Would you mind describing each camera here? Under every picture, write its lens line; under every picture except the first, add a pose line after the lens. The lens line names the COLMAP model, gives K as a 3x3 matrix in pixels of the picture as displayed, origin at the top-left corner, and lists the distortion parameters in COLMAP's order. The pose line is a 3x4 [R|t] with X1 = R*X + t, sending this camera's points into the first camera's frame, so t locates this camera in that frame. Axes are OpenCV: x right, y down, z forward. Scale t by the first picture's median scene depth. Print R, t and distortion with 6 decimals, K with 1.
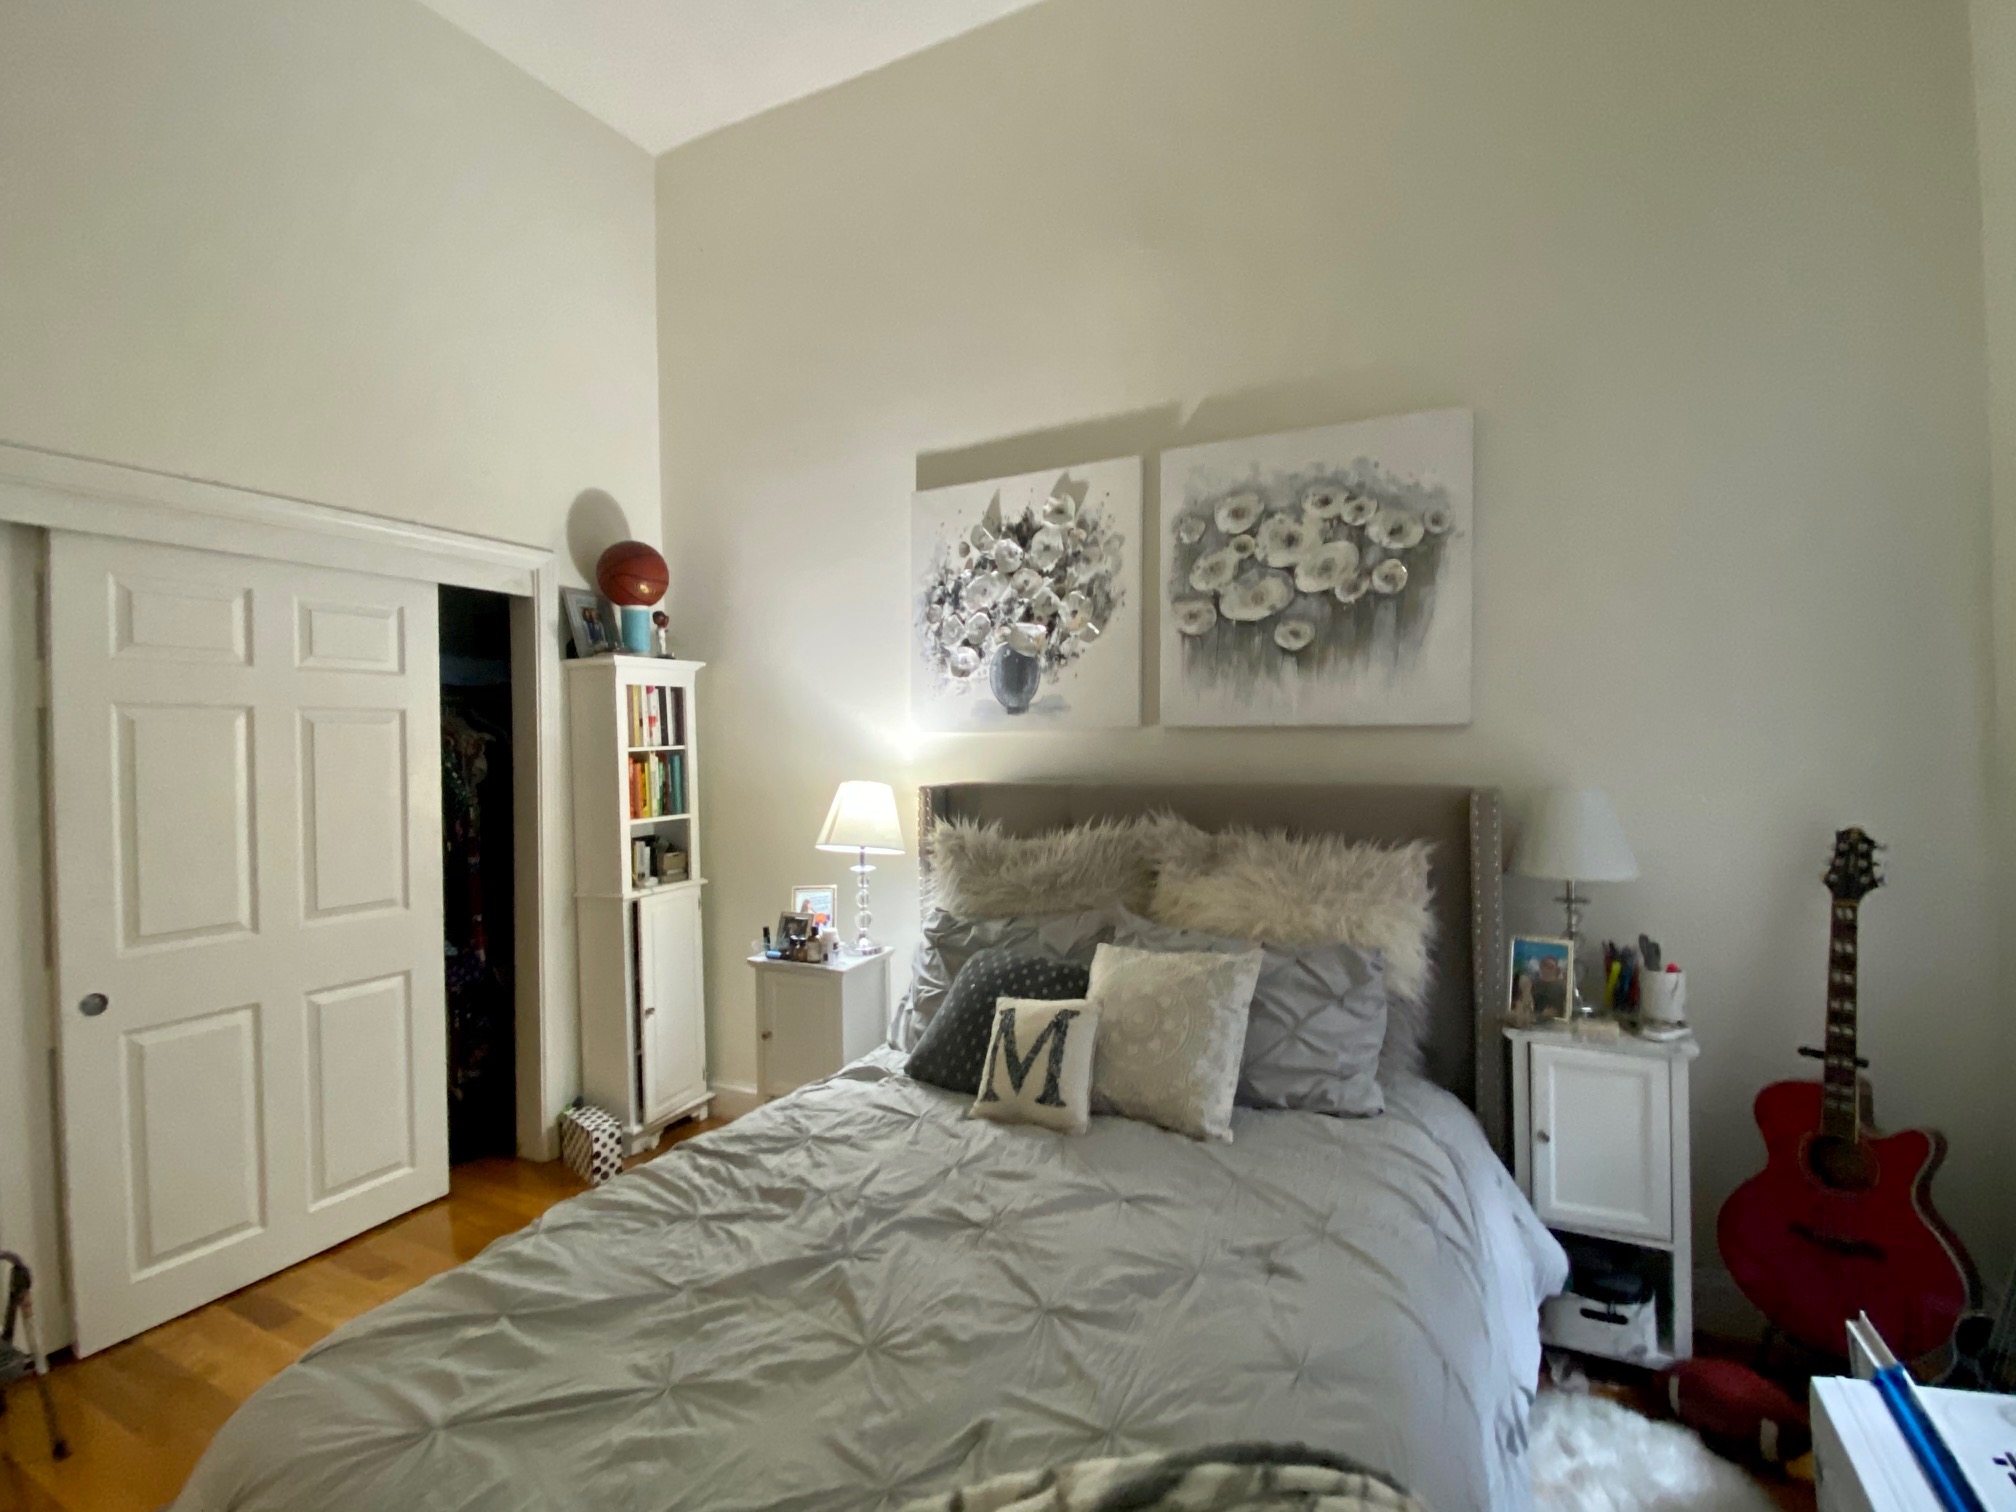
lens RADIAL K [[922.9, 0, 1008.0], [0, 922.9, 756.0], [0, 0, 1]] dist [0.002689, -0.015150]
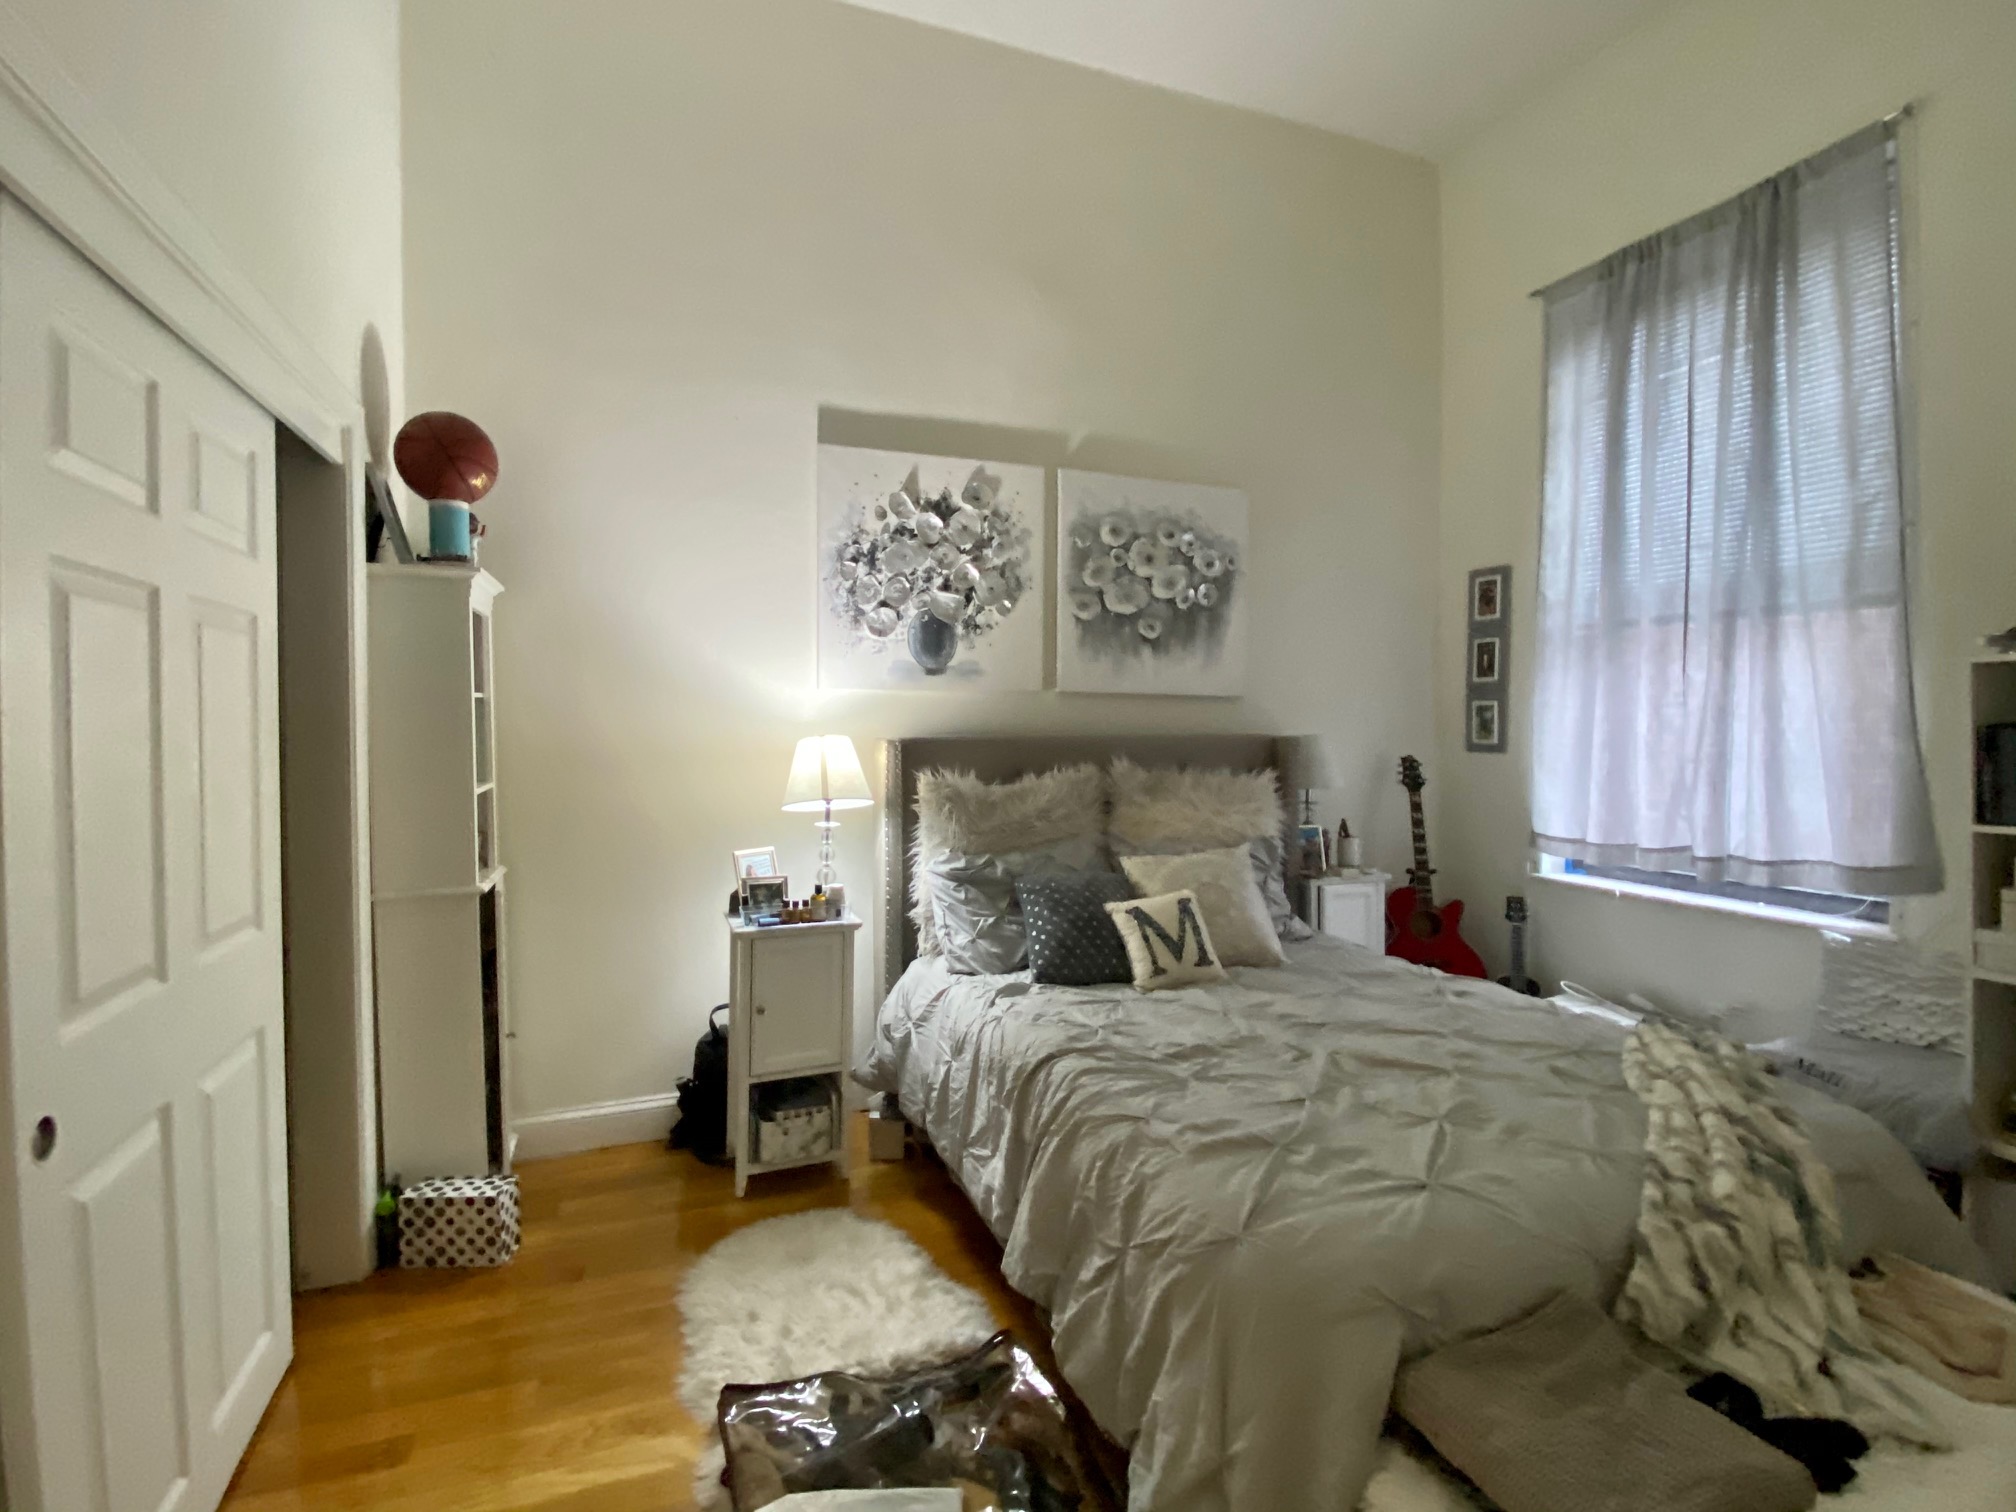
lens RADIAL K [[939.5, 0, 1002.6], [0, 939.5, 747.0], [0, 0, 1]] dist [0.015257, -0.016391]
pose [[0.669443, 0.000139, 0.742864, -0.813087], [0.002191, 0.999995, -0.002162, 0.044761], [-0.742861, 0.003075, 0.669439, 0.212696]]
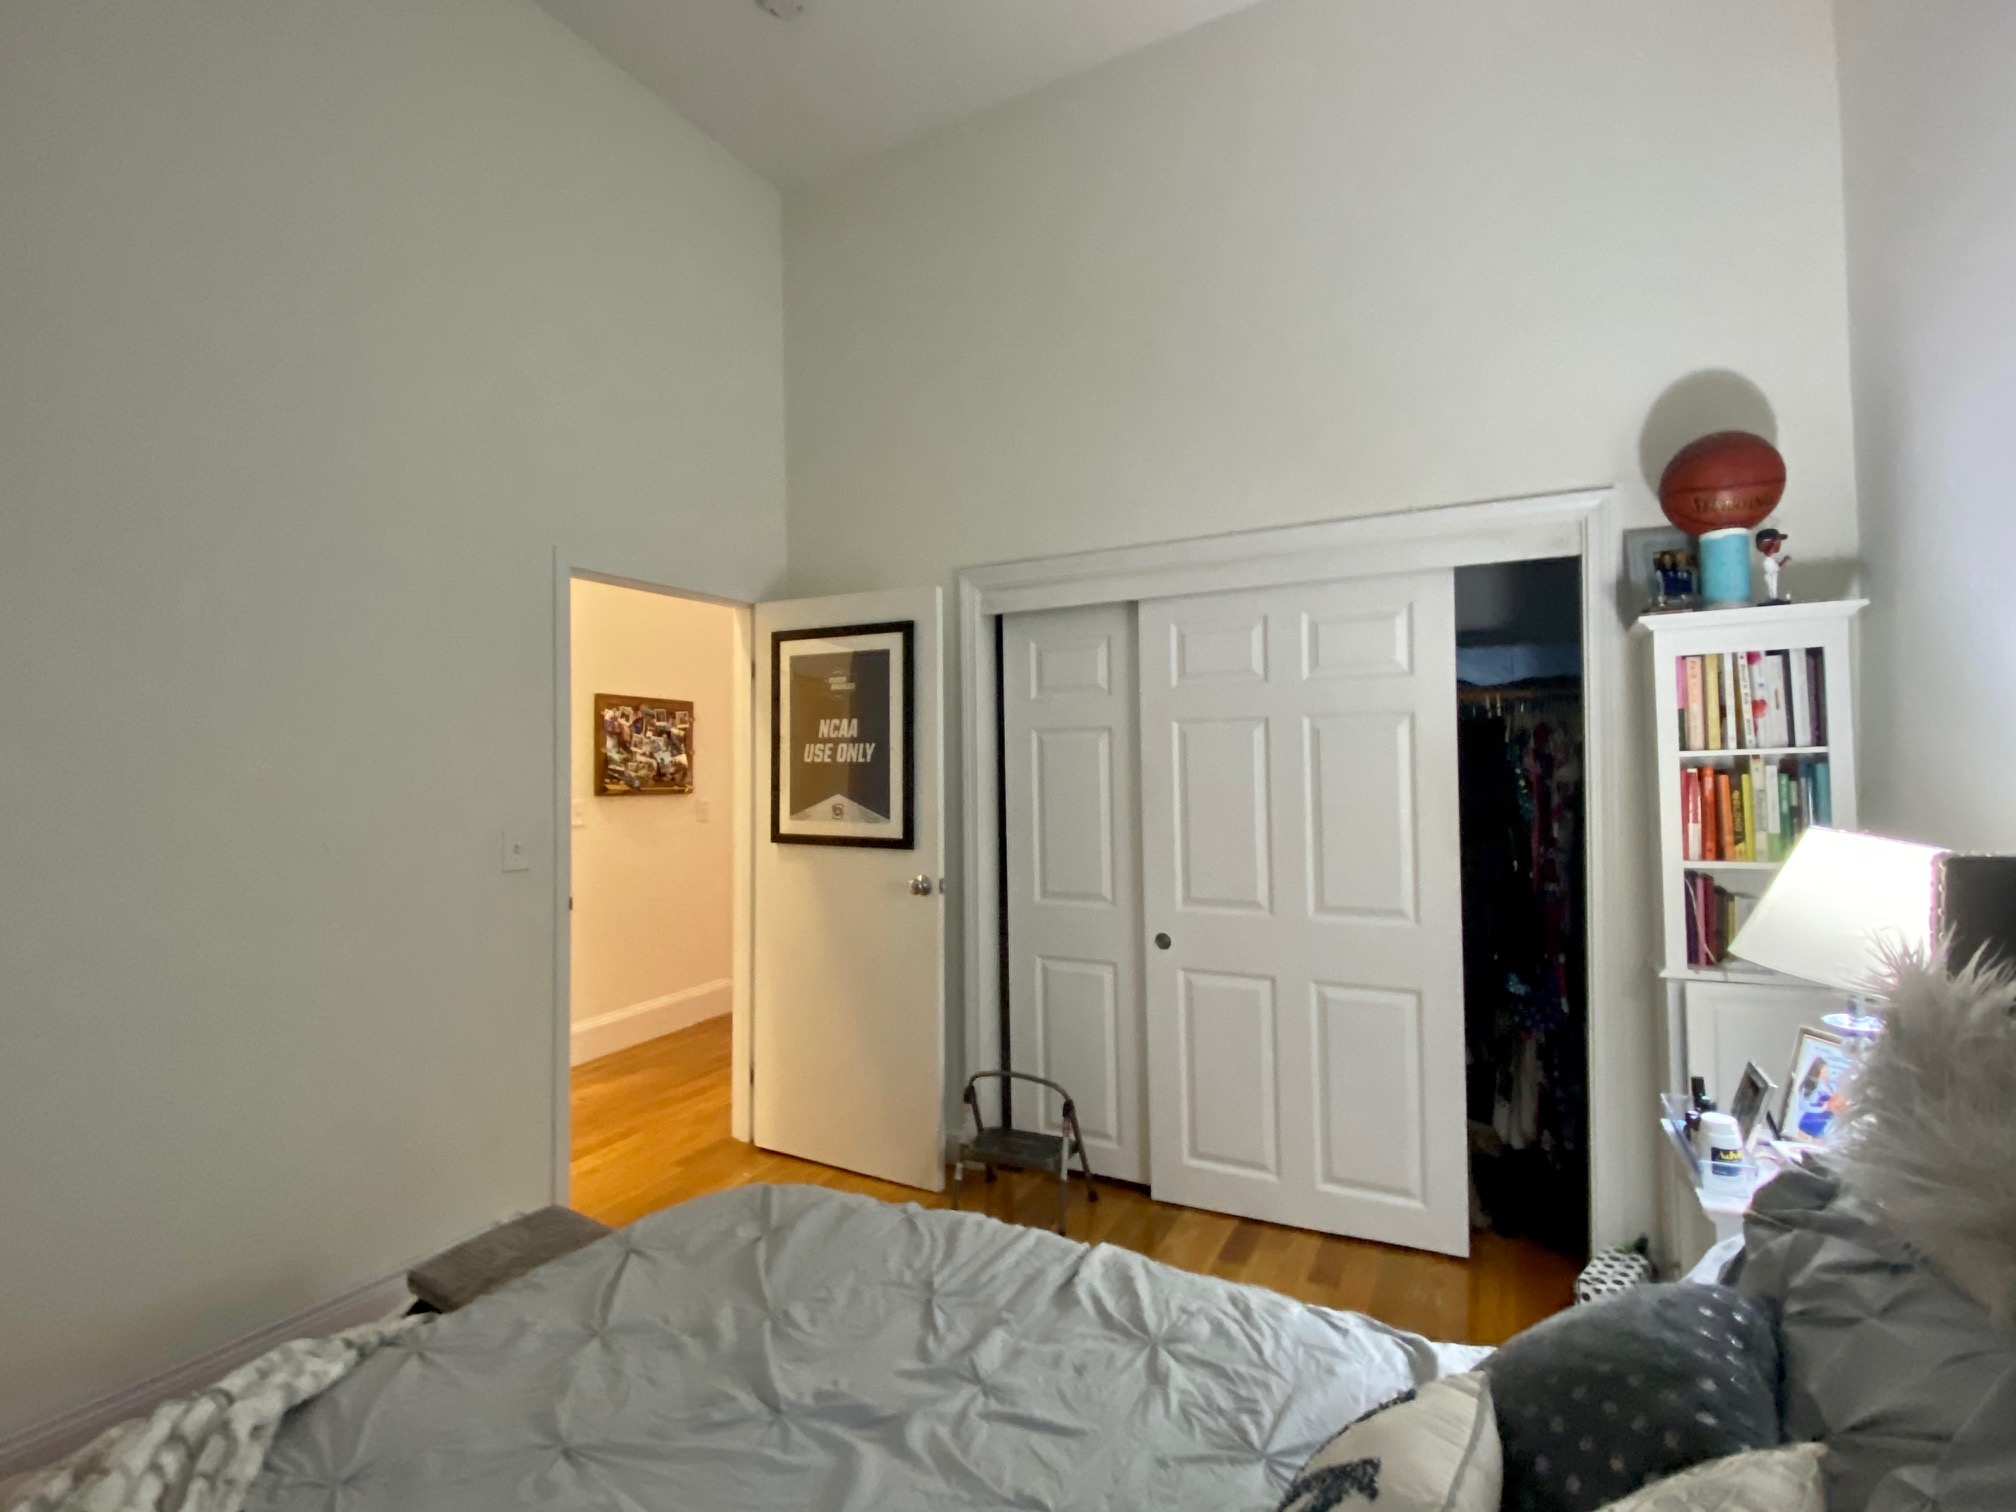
lens RADIAL K [[939.5, 0, 1002.6], [0, 939.5, 747.0], [0, 0, 1]] dist [0.015257, -0.016391]
pose [[-0.013336, -0.001624, -0.999910, 0.320233], [0.001569, 0.999997, -0.001645, -0.013533], [0.999910, -0.001590, -0.013334, 0.611945]]
